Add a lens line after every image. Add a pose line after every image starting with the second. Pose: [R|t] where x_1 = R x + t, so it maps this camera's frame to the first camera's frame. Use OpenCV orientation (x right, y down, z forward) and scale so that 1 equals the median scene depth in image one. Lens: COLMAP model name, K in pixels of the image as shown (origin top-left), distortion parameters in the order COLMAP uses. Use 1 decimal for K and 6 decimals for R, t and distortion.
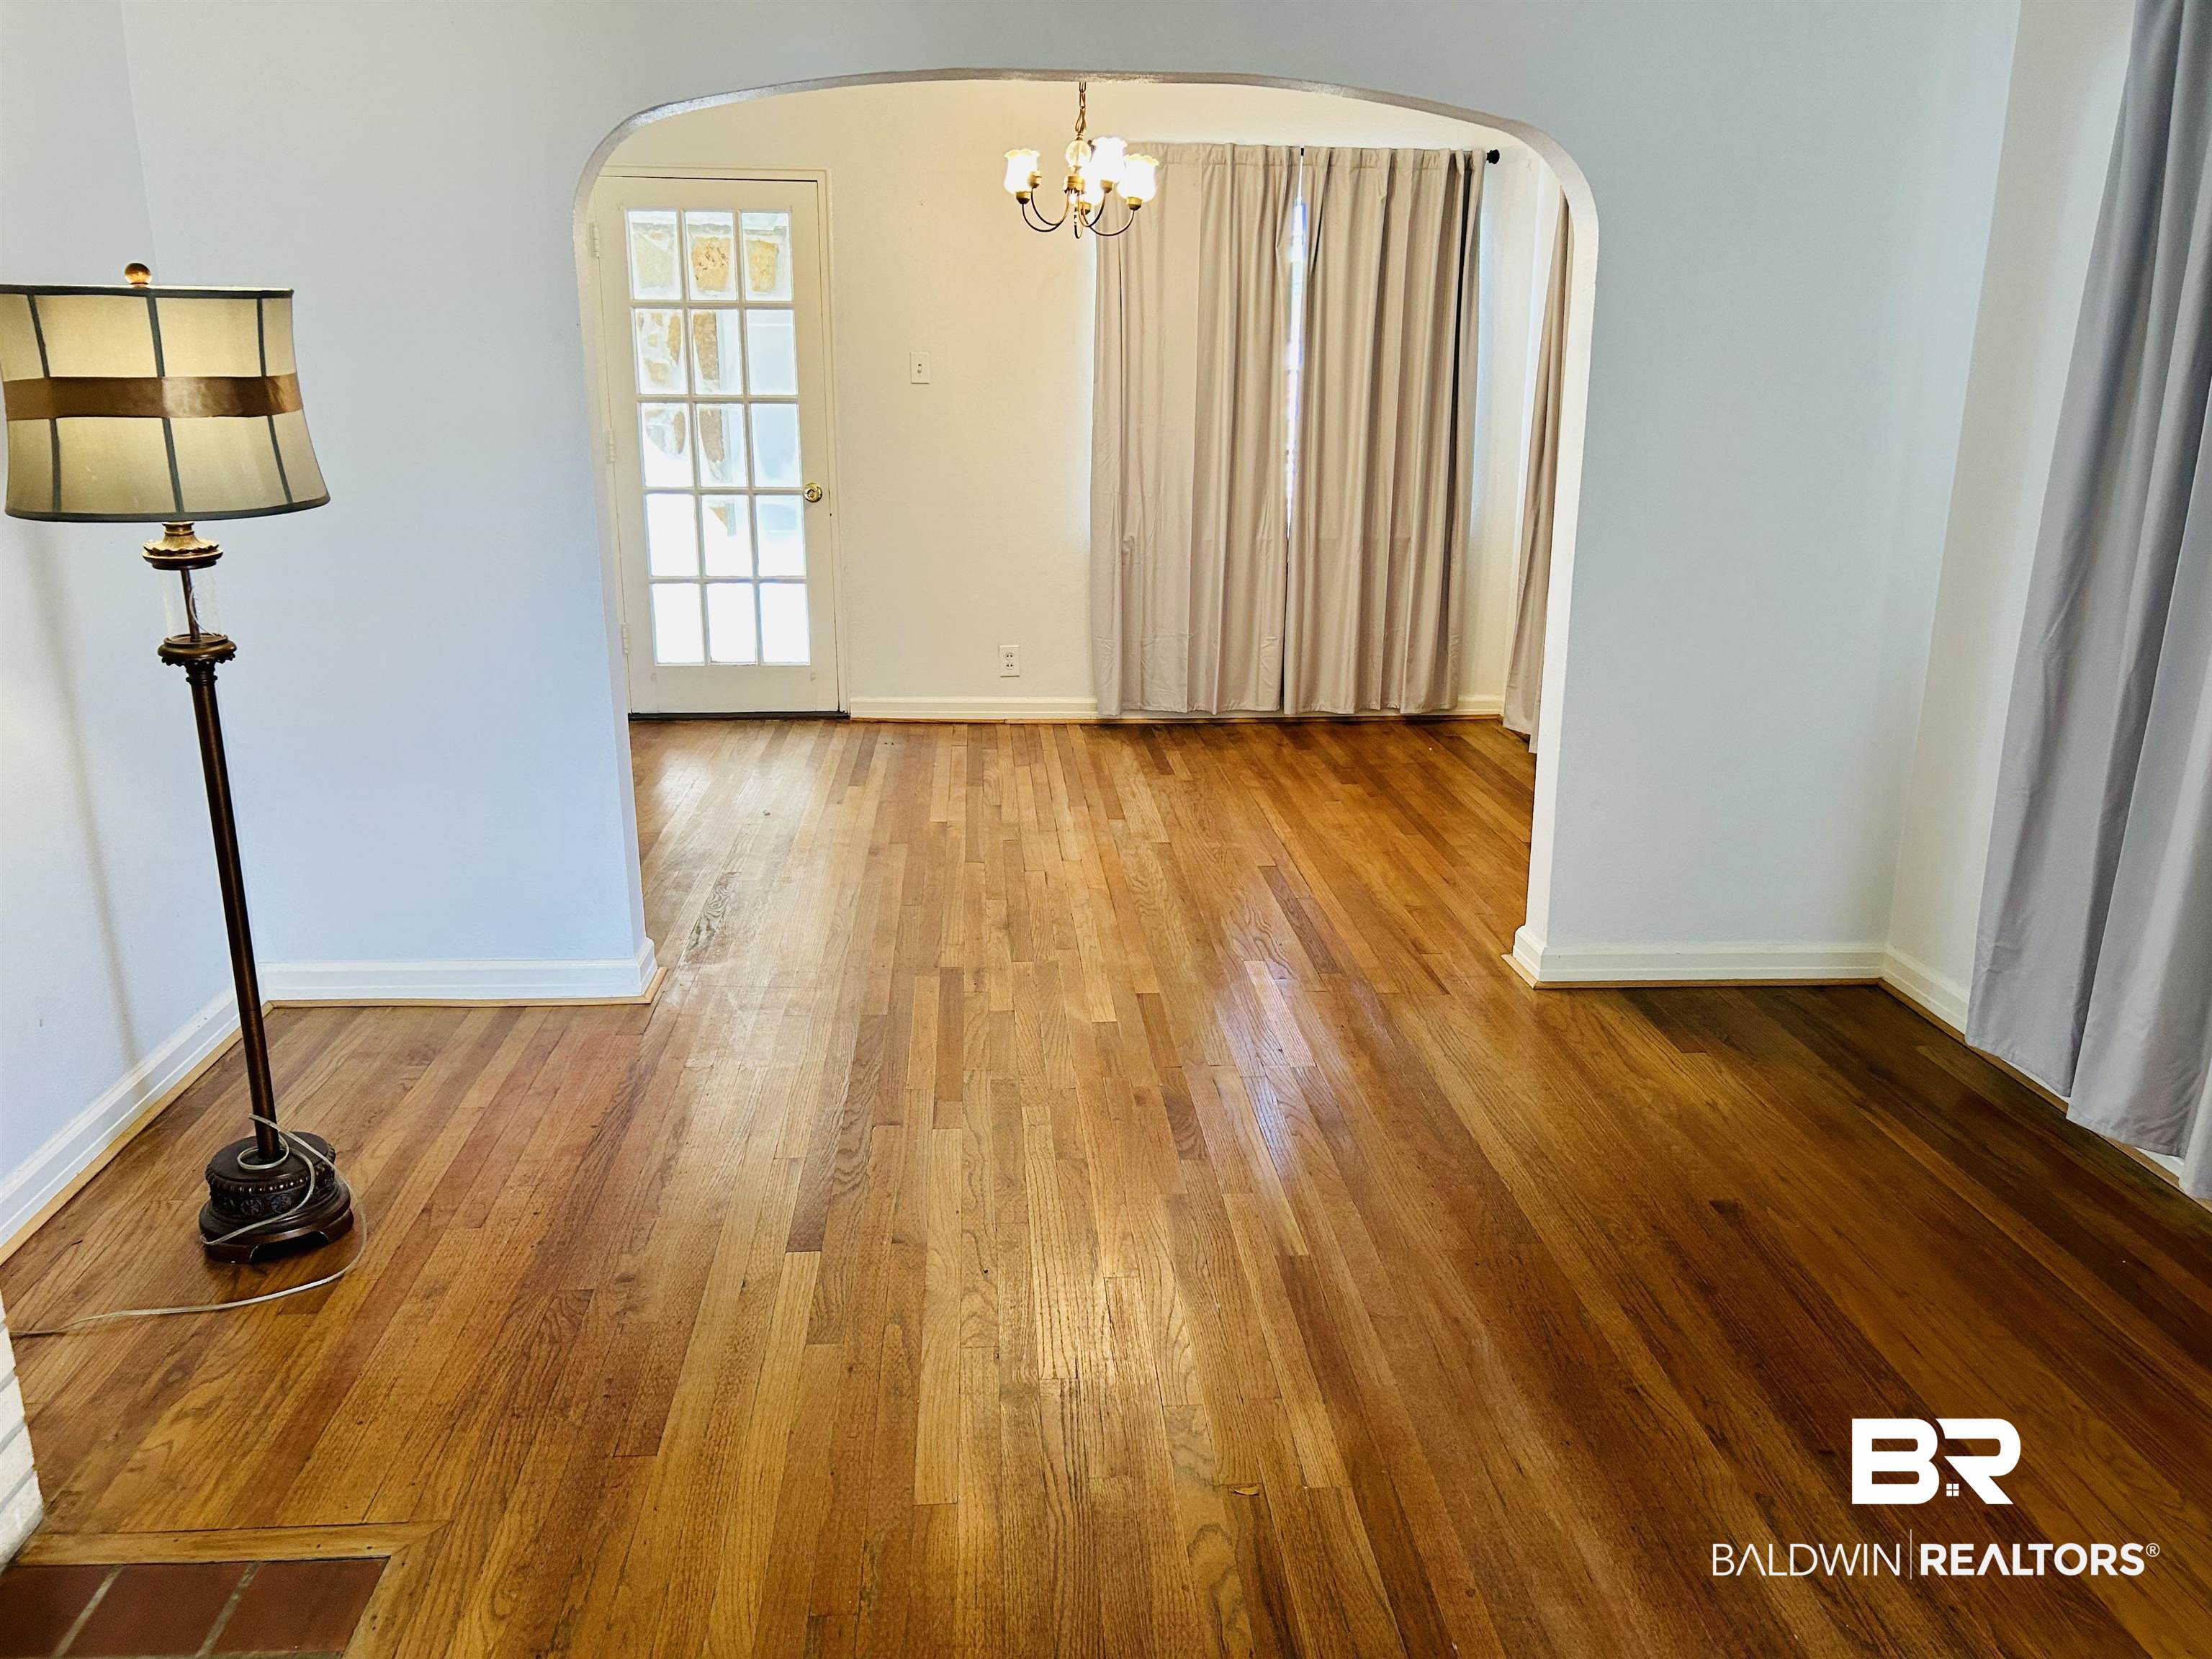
lens RADIAL K [[1661.1, 0, 1143.9], [0, 1661.1, 817.9], [0, 0, 1]] dist [0.033244, -0.048816]
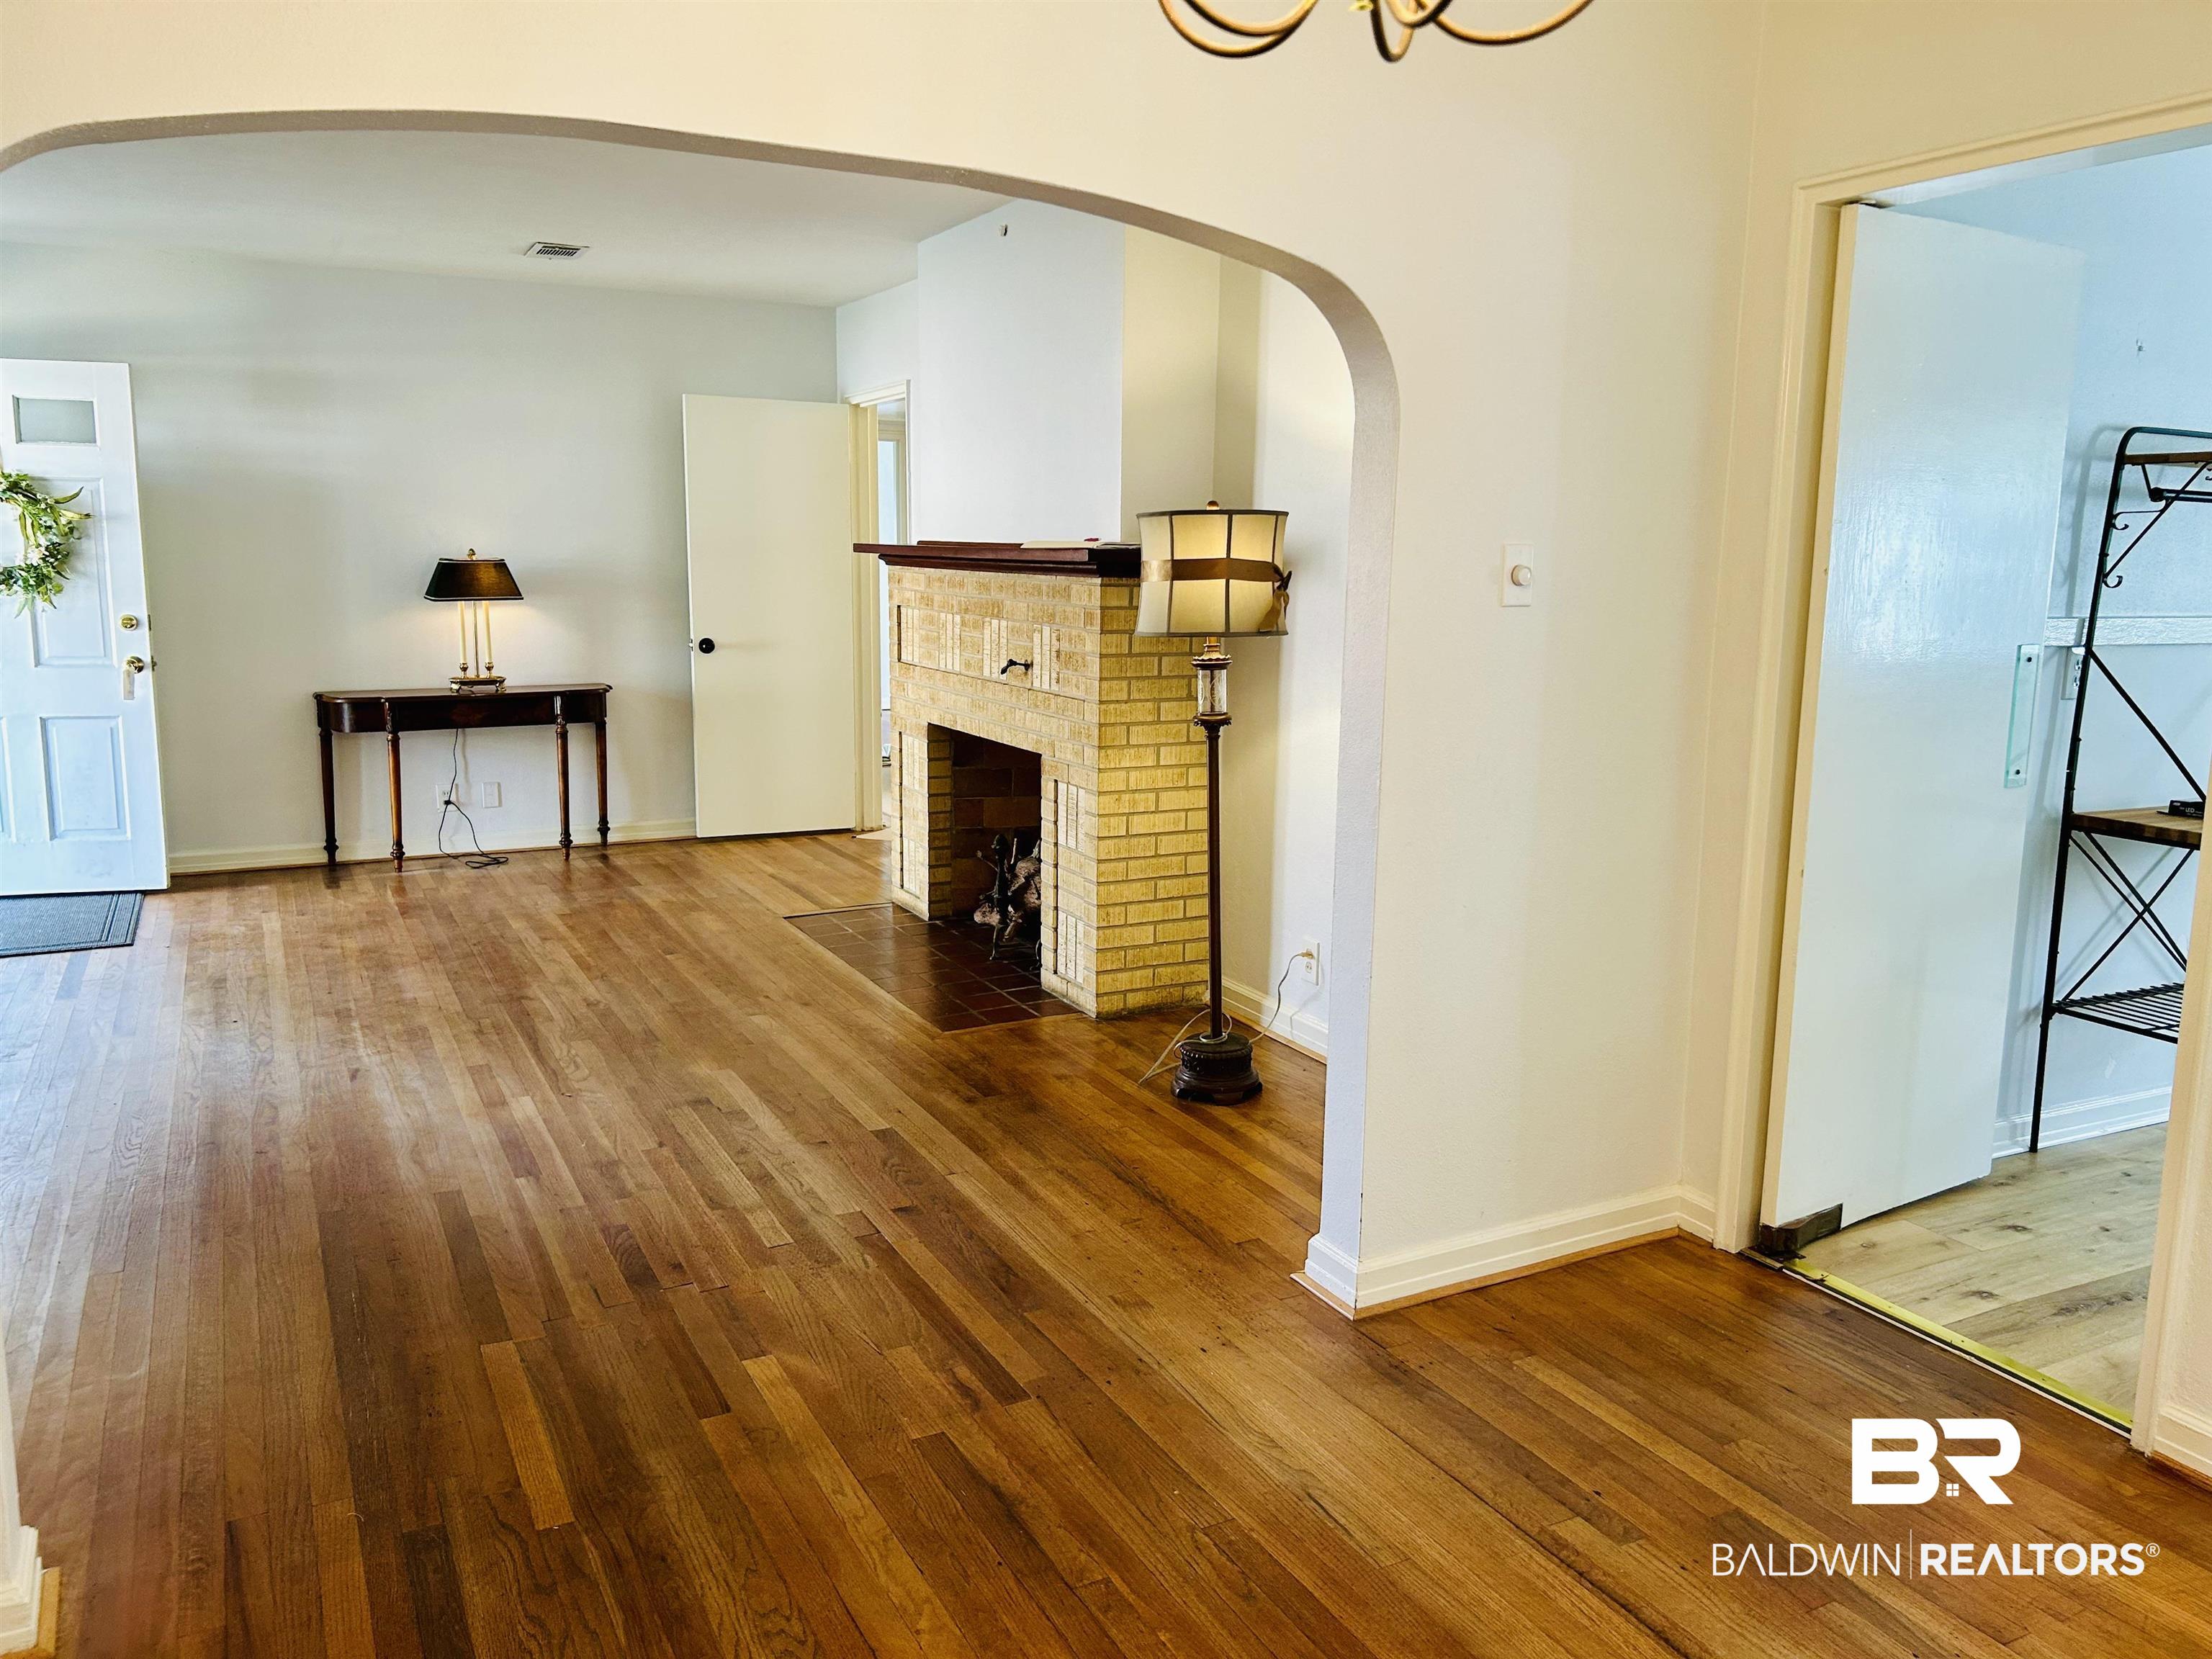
lens RADIAL K [[1661.1, 0, 1143.9], [0, 1661.1, 817.9], [0, 0, 1]] dist [0.033244, -0.048816]
pose [[-0.922553, 0.035697, -0.384216, 0.110355], [-0.130196, 0.908524, 0.397030, -0.484491], [0.363242, 0.416305, -0.833514, 1.747378]]
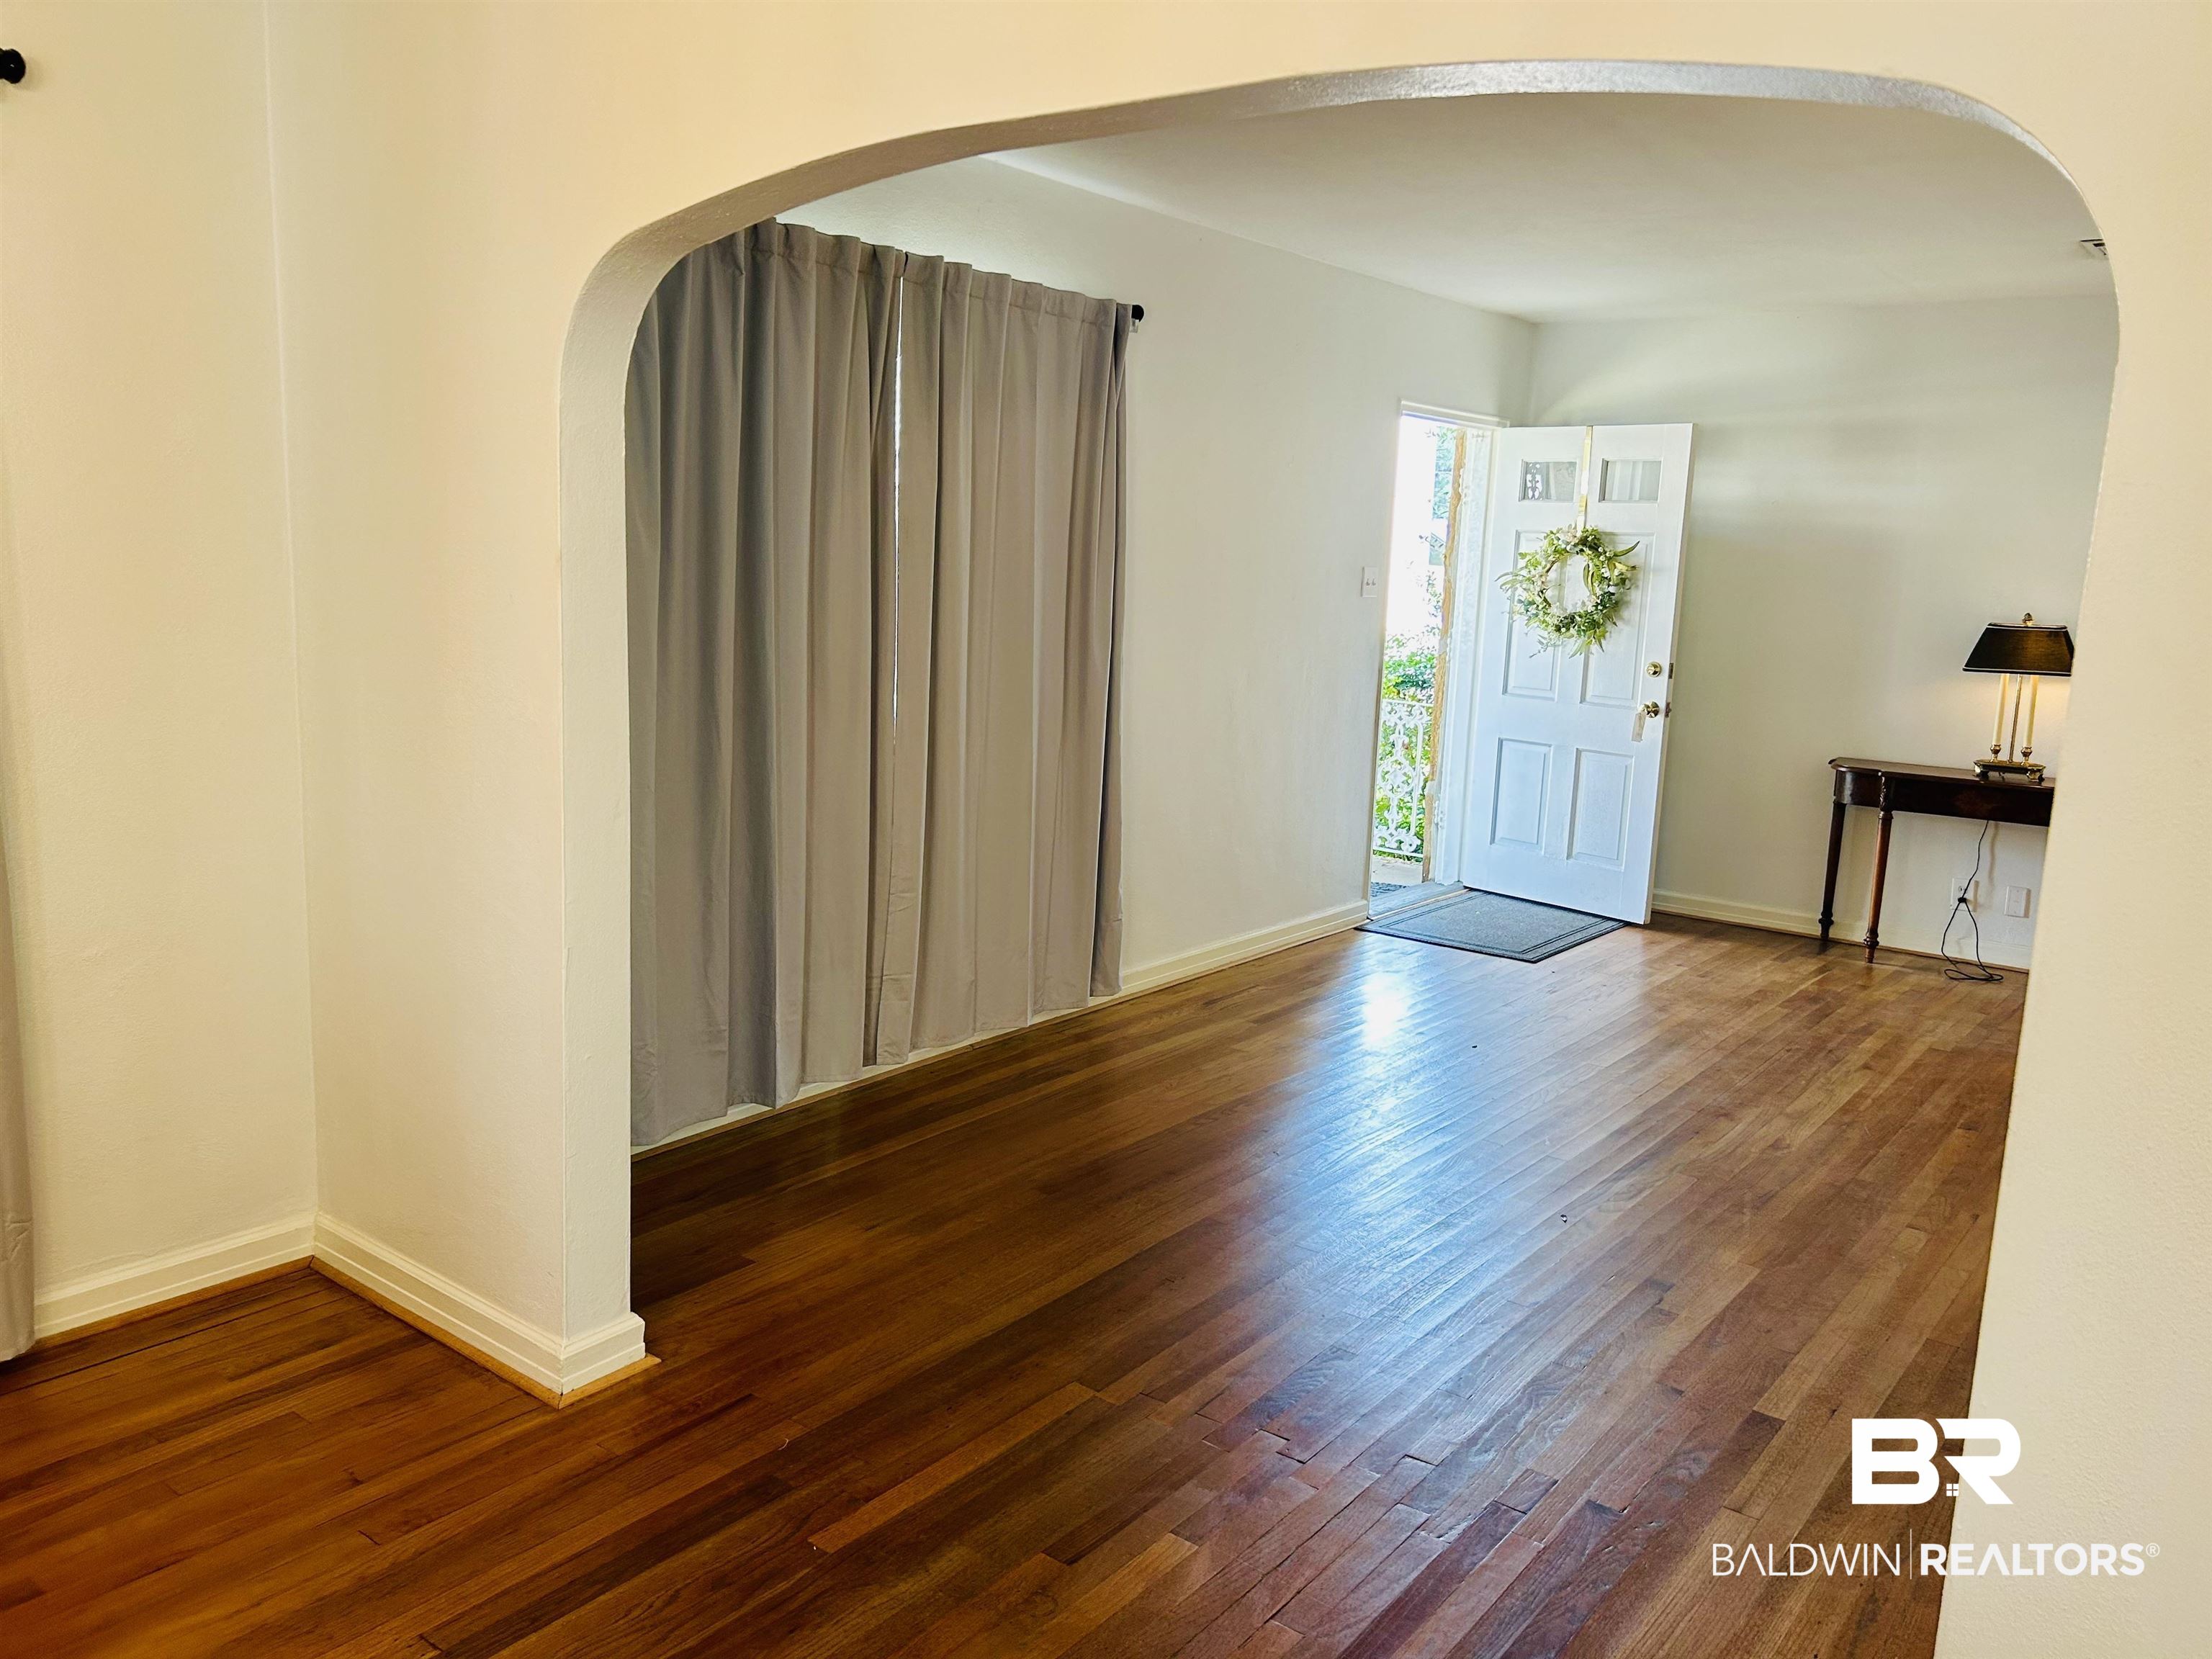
lens RADIAL K [[1663.3, 0, 1124.4], [0, 1663.3, 819.0], [0, 0, 1]] dist [0.133549, -0.321750]
pose [[-0.728091, -0.150644, 0.668722, -0.450314], [0.136919, 0.923934, 0.357210, -0.423831], [-0.671667, 0.351642, -0.652082, 1.463659]]
